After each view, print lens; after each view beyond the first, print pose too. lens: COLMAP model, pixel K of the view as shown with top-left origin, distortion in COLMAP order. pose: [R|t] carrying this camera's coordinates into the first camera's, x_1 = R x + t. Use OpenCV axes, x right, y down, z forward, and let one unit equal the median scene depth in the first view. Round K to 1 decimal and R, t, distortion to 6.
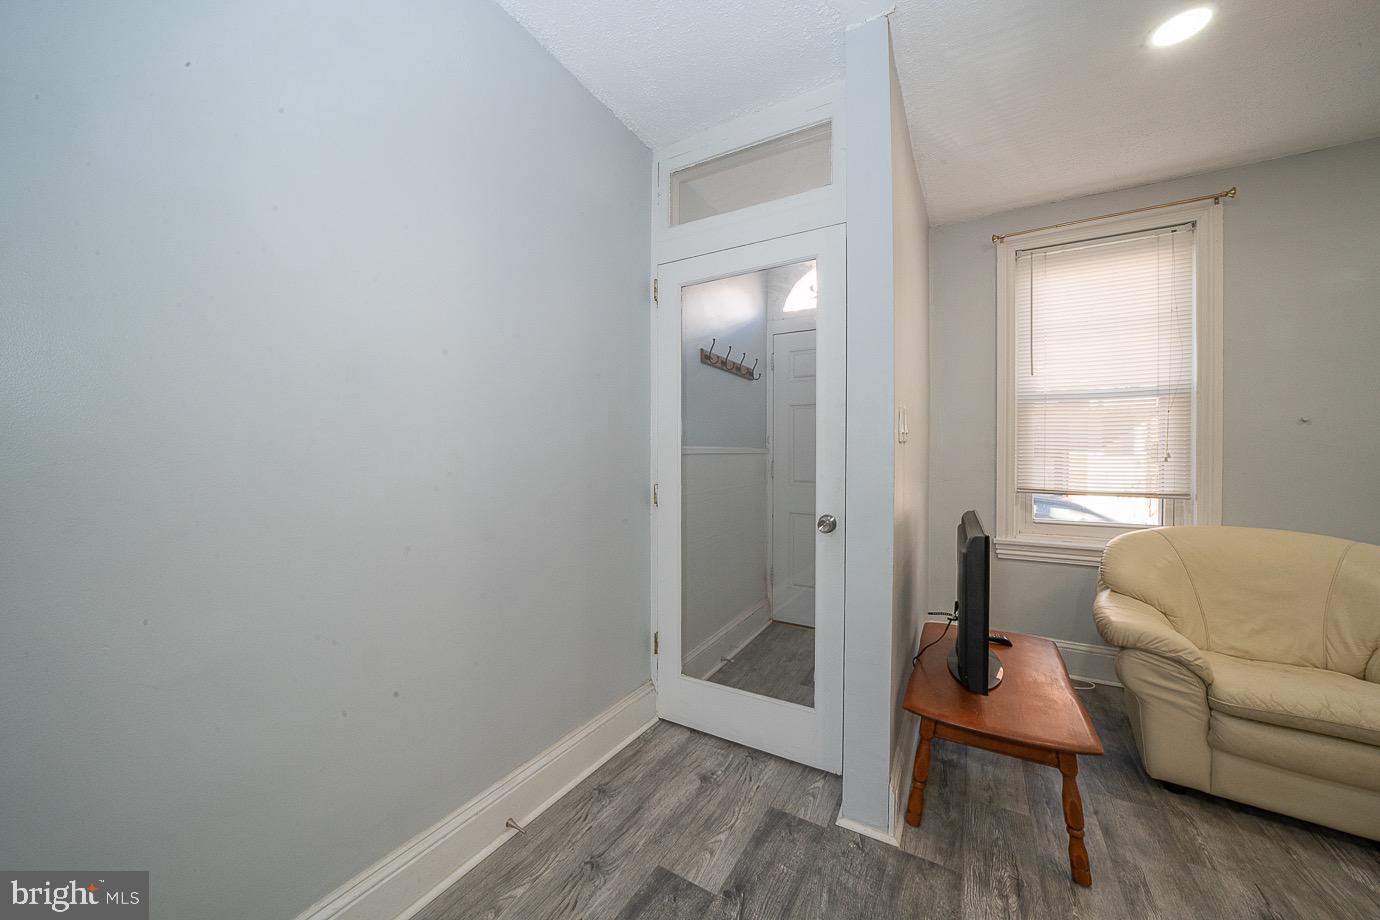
lens RADIAL K [[477.1, 0, 693.6], [0, 477.1, 461.6], [0, 0, 1]] dist [-0.026957, 0.003215]
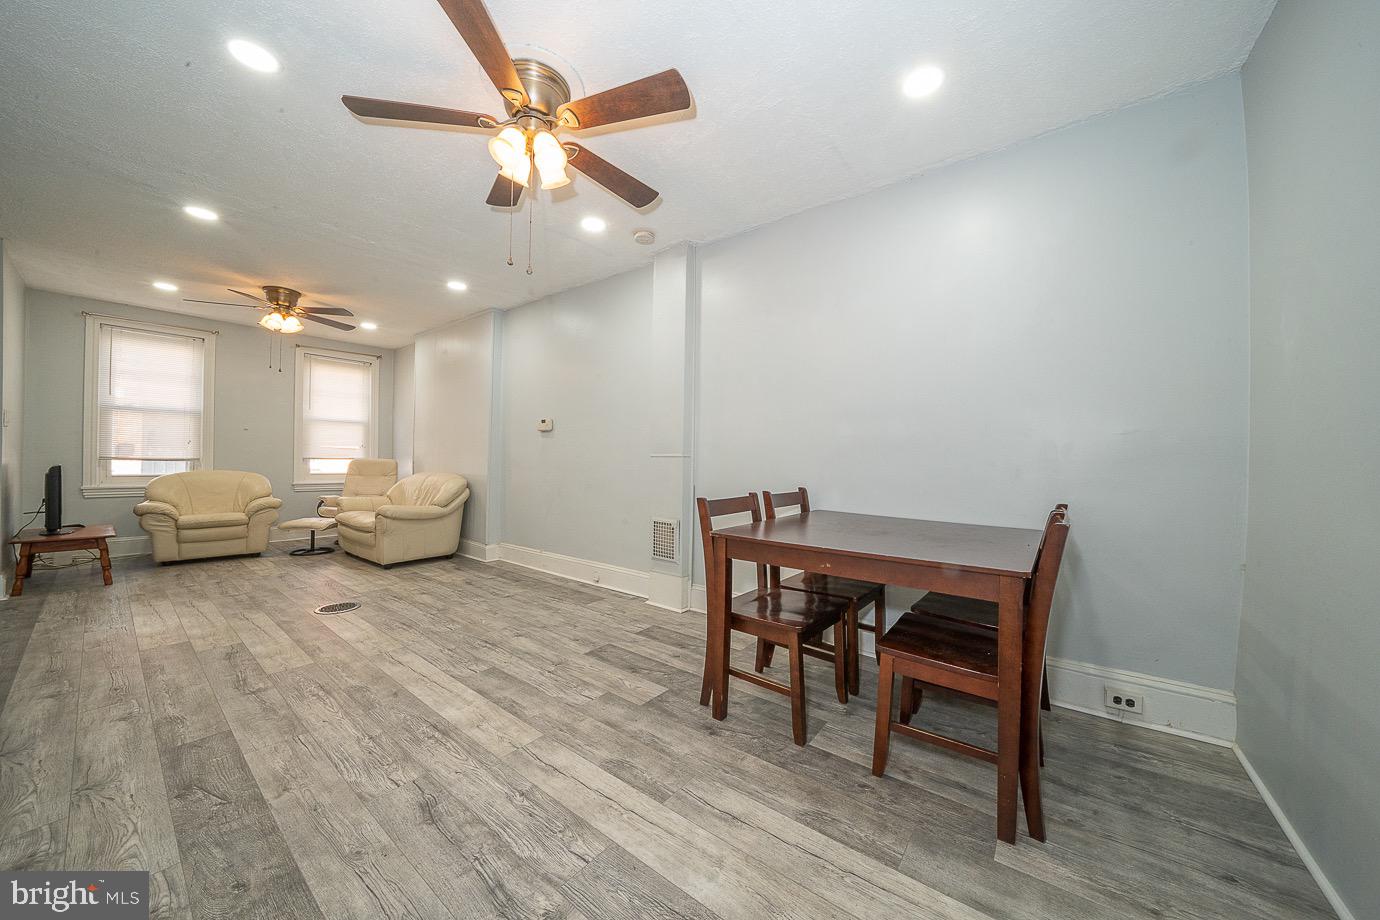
lens RADIAL K [[477.1, 0, 690.9], [0, 477.1, 463.9], [0, 0, 1]] dist [-0.026957, 0.003215]
pose [[0.135149, -0.003090, 0.990820, -1.175194], [-0.003495, 0.999987, 0.003595, 0.109012], [-0.990819, -0.003948, 0.135137, -2.321900]]
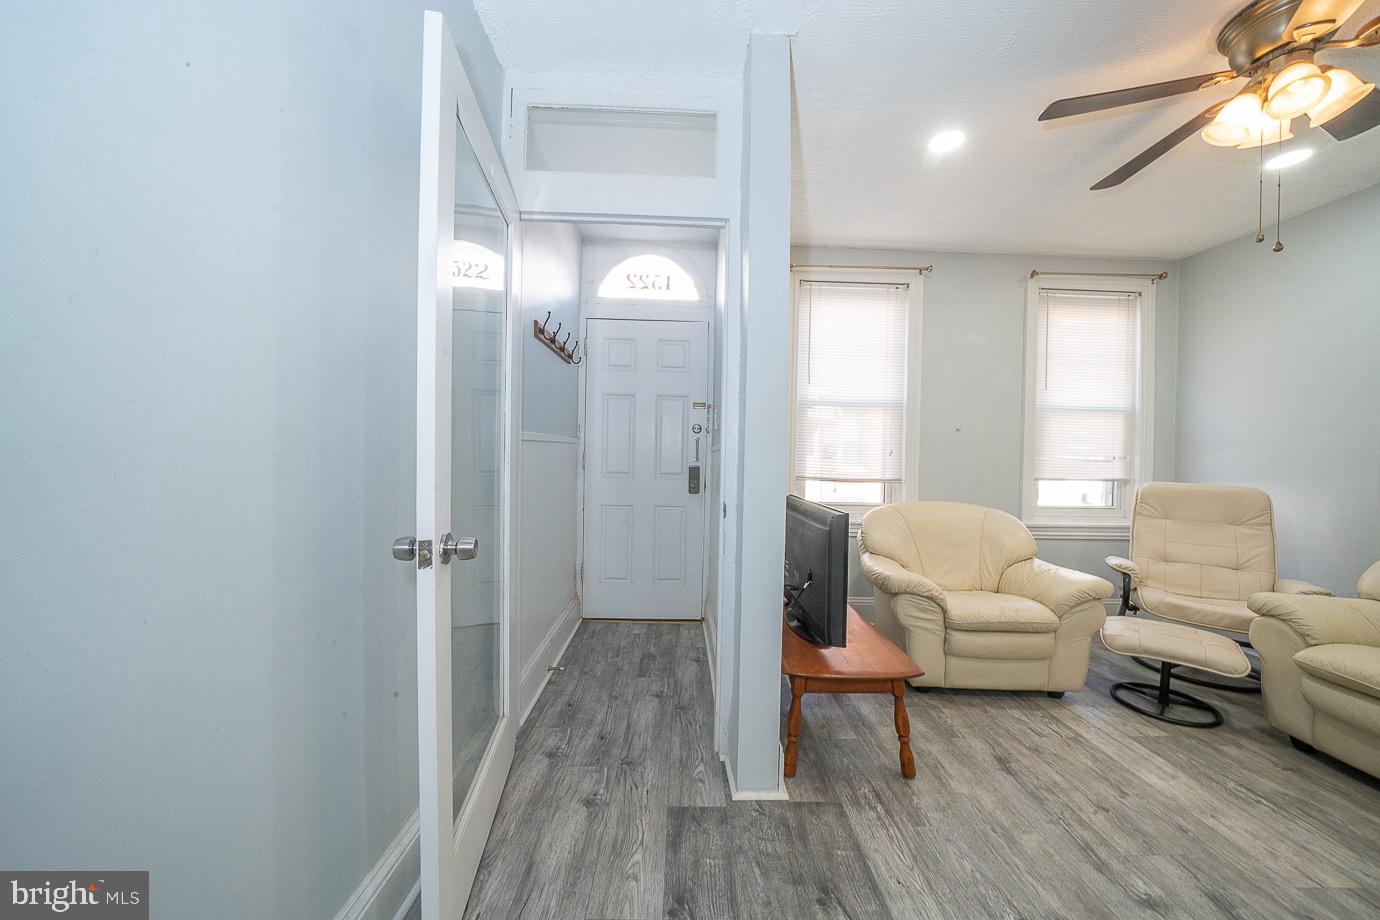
lens RADIAL K [[477.1, 0, 691.9], [0, 477.1, 462.3], [0, 0, 1]] dist [-0.026957, 0.003215]
pose [[0.853740, 0.005486, 0.520670, -0.292730], [-0.012023, 0.999886, 0.009179, 0.018932], [-0.520560, -0.014097, 0.853709, 0.157785]]
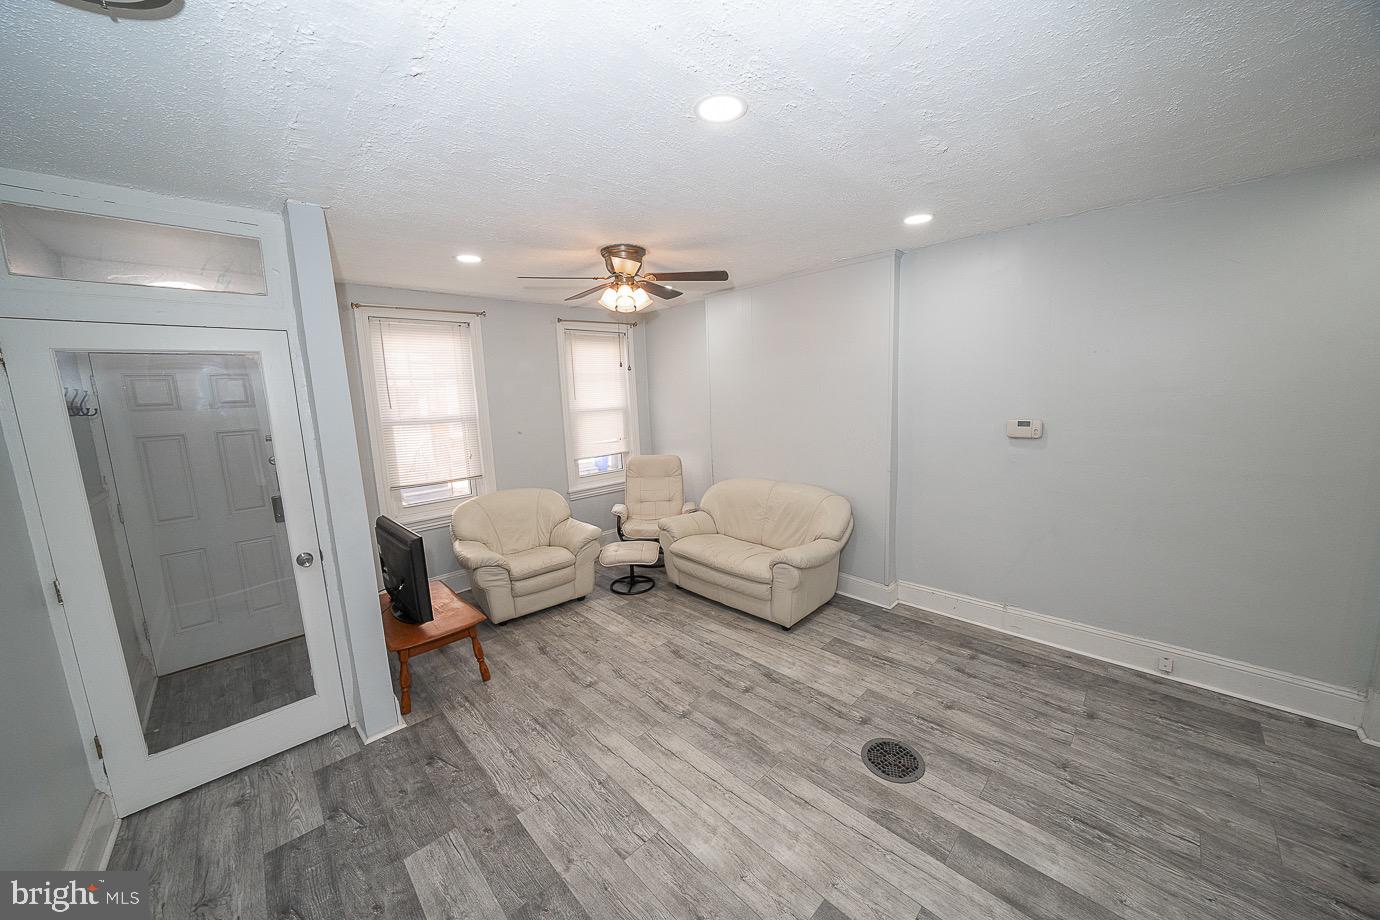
lens RADIAL K [[477.1, 0, 692.9], [0, 477.1, 461.1], [0, 0, 1]] dist [-0.026957, 0.003215]
pose [[0.264848, -0.149515, 0.952628, -0.678120], [0.049075, 0.988716, 0.141535, -0.290585], [-0.963041, 0.009265, 0.269197, -0.425450]]
